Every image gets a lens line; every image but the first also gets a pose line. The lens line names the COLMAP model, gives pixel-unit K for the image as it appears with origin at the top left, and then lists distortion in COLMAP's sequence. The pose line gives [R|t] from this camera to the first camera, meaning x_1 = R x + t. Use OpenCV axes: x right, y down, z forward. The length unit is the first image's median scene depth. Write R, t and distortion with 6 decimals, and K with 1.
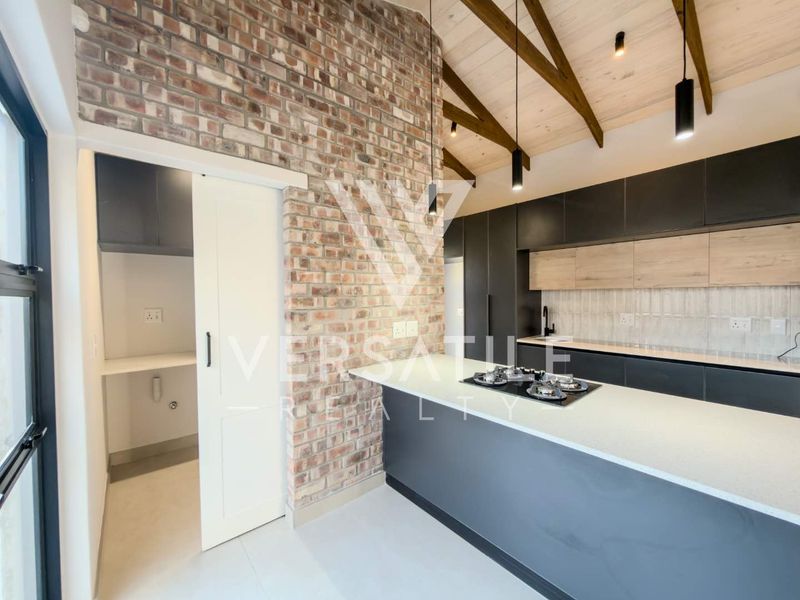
lens RADIAL K [[317.0, 0, 399.6], [0, 317.0, 298.6], [0, 0, 1]] dist [0.001177, -0.000464]
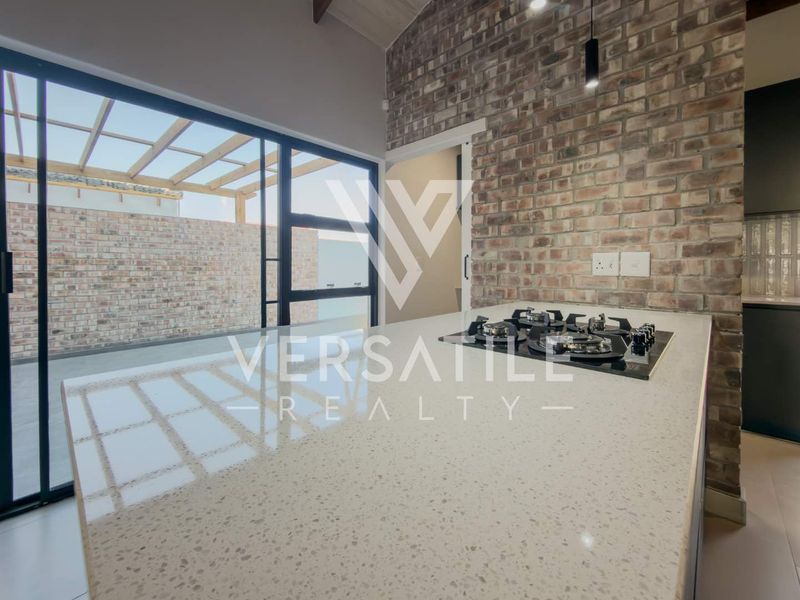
lens RADIAL K [[334.0, 0, 391.4], [0, 334.0, 270.1], [0, 0, 1]] dist [0.000370, 0.000272]
pose [[0.099477, 0.019175, -0.994855, 0.808962], [-0.019703, 0.999656, 0.017298, 0.127025], [0.994845, 0.017881, 0.099820, 0.526611]]
